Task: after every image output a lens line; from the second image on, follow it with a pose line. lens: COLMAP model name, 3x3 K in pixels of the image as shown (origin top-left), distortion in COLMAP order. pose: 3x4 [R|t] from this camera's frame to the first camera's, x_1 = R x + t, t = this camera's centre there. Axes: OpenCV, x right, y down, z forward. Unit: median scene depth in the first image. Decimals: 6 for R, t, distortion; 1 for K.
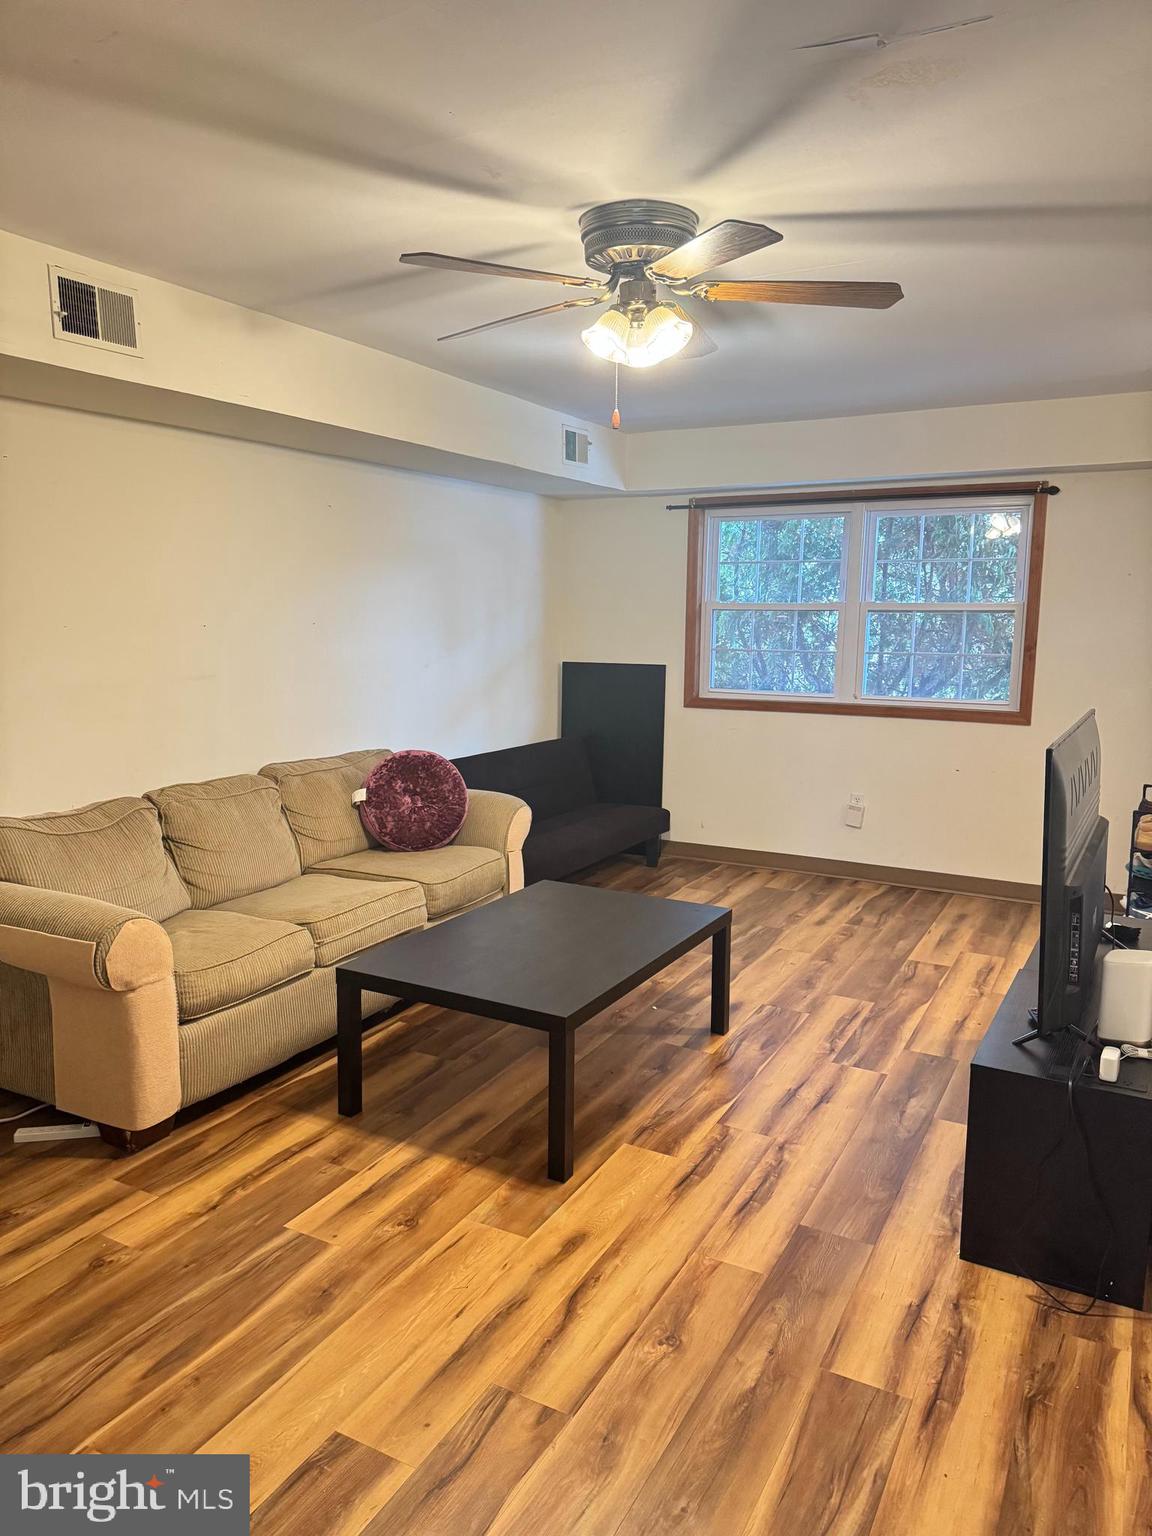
lens RADIAL K [[1079.3, 0, 576.0], [0, 1079.3, 768.0], [0, 0, 1]] dist [0.076326, -0.082200]
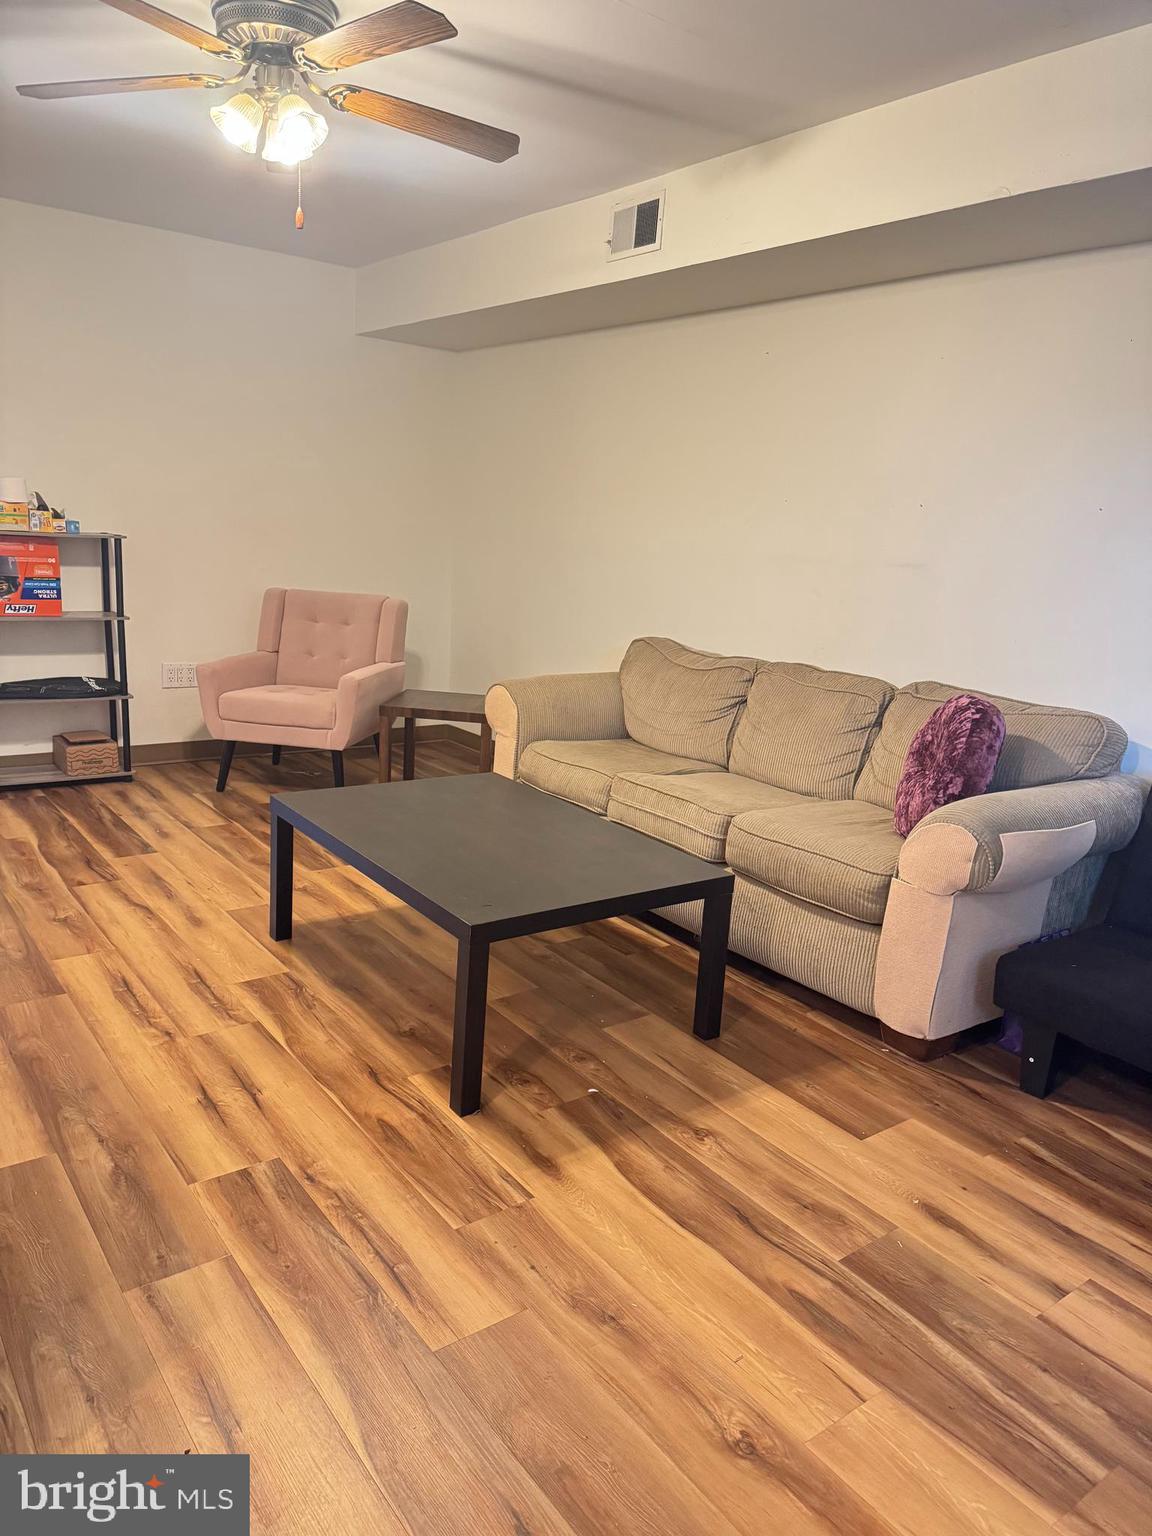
lens RADIAL K [[1097.1, 0, 576.0], [0, 1097.1, 768.0], [0, 0, 1]] dist [0.081502, -0.075902]
pose [[-0.430289, 0.173387, -0.885883, 0.722141], [-0.190620, 0.941796, 0.276918, -0.151729], [0.882335, 0.288022, -0.372193, 1.397324]]
